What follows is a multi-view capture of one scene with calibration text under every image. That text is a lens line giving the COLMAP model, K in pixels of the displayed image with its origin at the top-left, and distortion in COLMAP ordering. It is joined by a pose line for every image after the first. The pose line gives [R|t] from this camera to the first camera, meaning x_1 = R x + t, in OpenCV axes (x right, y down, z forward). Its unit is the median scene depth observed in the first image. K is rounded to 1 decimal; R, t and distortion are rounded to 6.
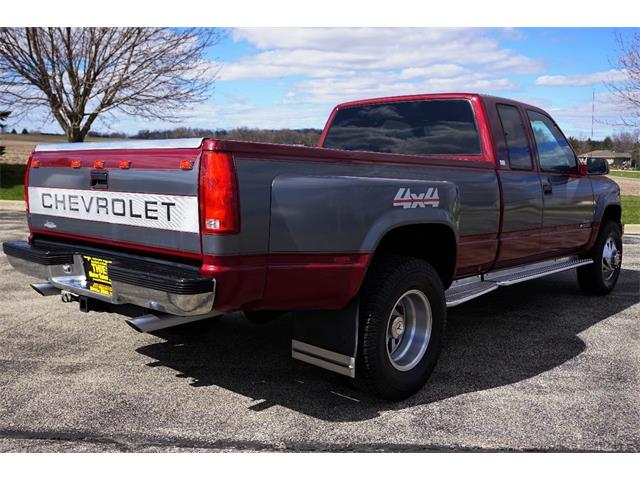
lens RADIAL K [[651.1, 0, 320.0], [0, 651.1, 240.0], [0, 0, 1]] dist [-0.002981, -0.000152]
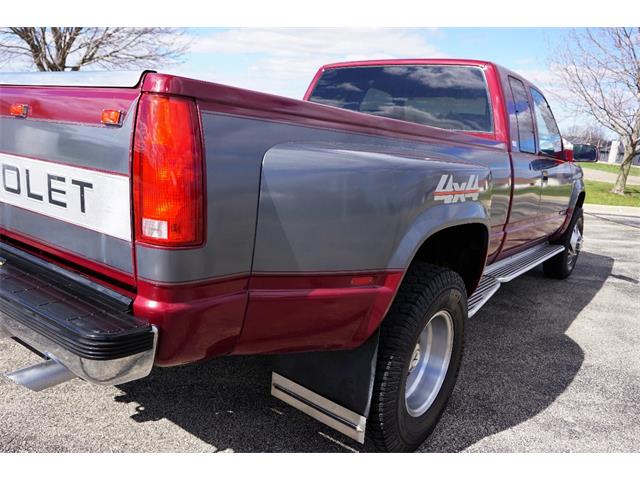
lens RADIAL K [[507.0, 0, 320.0], [0, 507.0, 240.0], [0, 0, 1]] dist [-0.037564, 0.043320]
pose [[0.993963, 0.050036, 0.097639, -0.057283], [-0.059219, 0.993853, 0.093540, -0.054316], [-0.092358, -0.098758, 0.990816, 0.480435]]
